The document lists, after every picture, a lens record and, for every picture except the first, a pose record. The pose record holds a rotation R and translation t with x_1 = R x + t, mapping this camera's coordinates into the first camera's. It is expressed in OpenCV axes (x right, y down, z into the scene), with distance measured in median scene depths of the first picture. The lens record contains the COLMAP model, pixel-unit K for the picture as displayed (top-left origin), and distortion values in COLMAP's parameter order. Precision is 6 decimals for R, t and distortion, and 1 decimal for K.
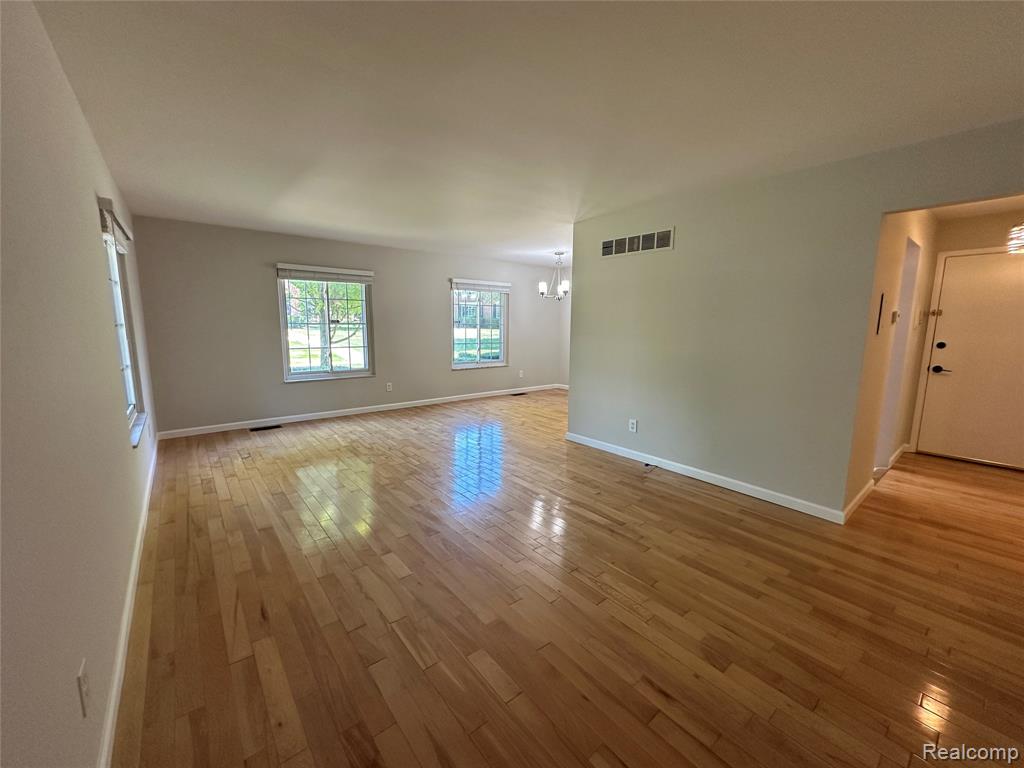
lens RADIAL K [[409.8, 0, 512.0], [0, 409.8, 384.0], [0, 0, 1]] dist [-0.006144, 0.001337]
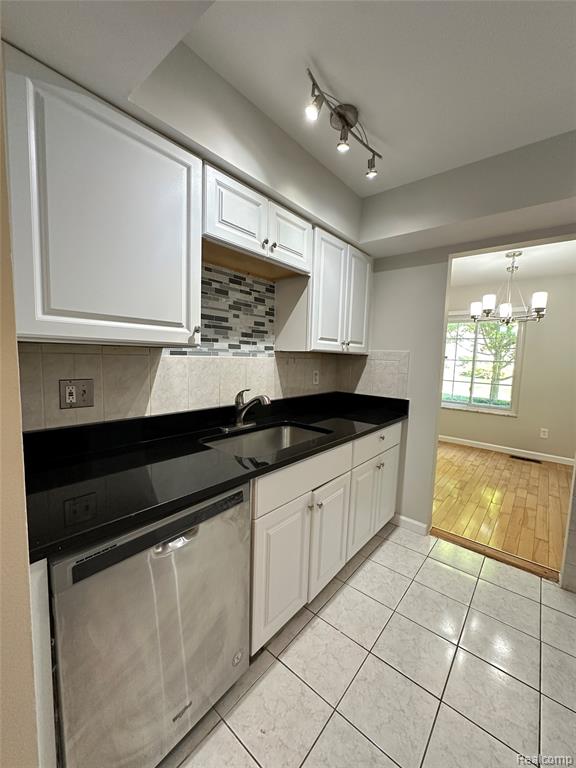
lens RADIAL K [[307.4, 0, 288.8], [0, 307.4, 384.1], [0, 0, 1]] dist [-0.006144, 0.001337]
pose [[0.188000, 0.091060, -0.977939, 0.871994], [-0.174465, 0.982954, 0.057988, -0.120836], [0.966549, 0.159715, 0.200683, 0.912611]]
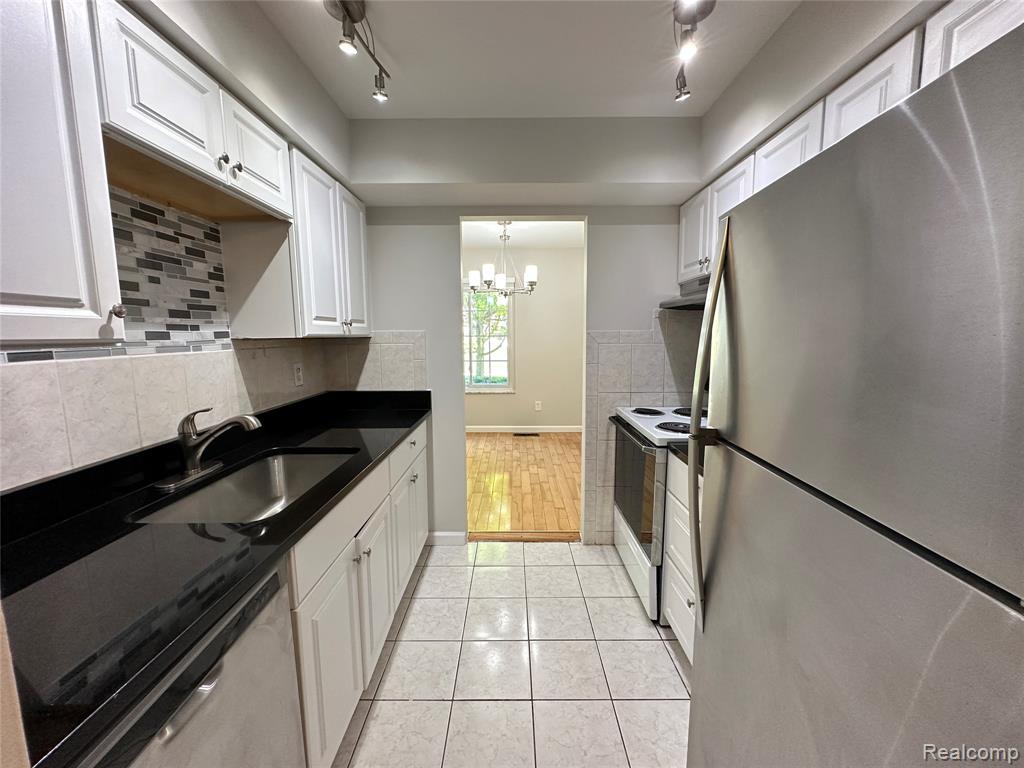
lens RADIAL K [[409.8, 0, 512.0], [0, 409.8, 384.0], [0, 0, 1]] dist [-0.006144, 0.001337]
pose [[0.773109, 0.065916, -0.630839, 0.842661], [-0.081442, 0.996669, 0.004332, -0.120596], [0.629023, 0.048028, 0.775901, 0.840685]]
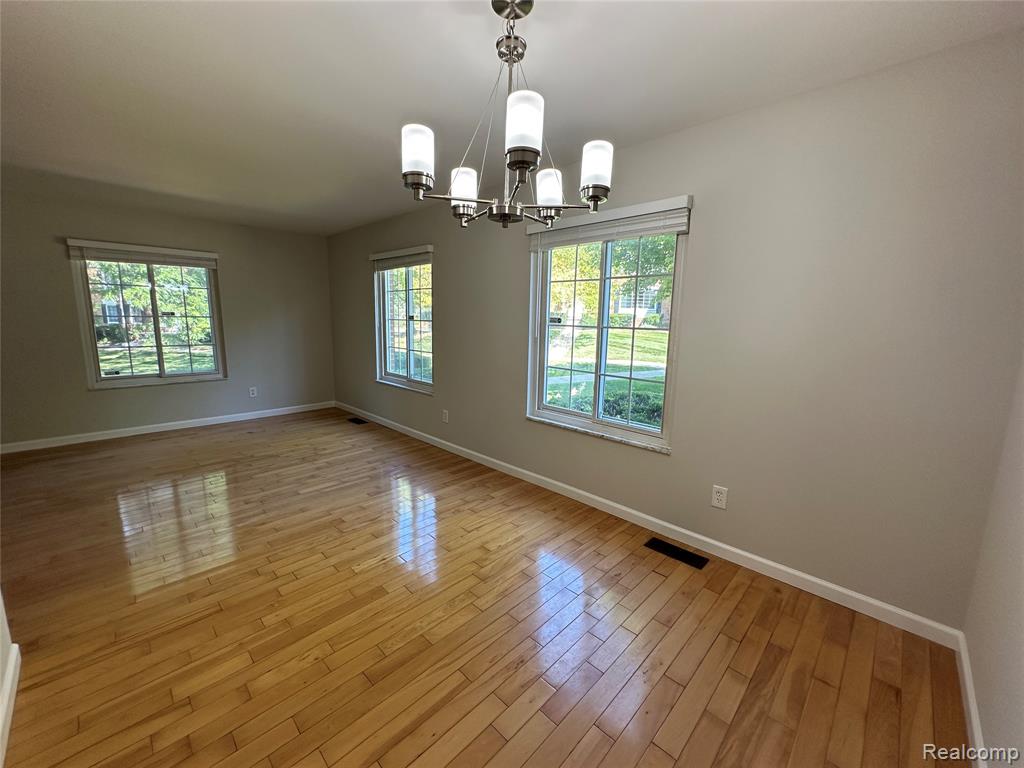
lens RADIAL K [[409.8, 0, 512.0], [0, 409.8, 384.0], [0, 0, 1]] dist [-0.006144, 0.001337]
pose [[0.115209, 0.154843, -0.981199, 0.563526], [-0.163751, 0.977222, 0.134988, -0.237665], [0.979751, 0.145121, 0.137941, 1.576085]]
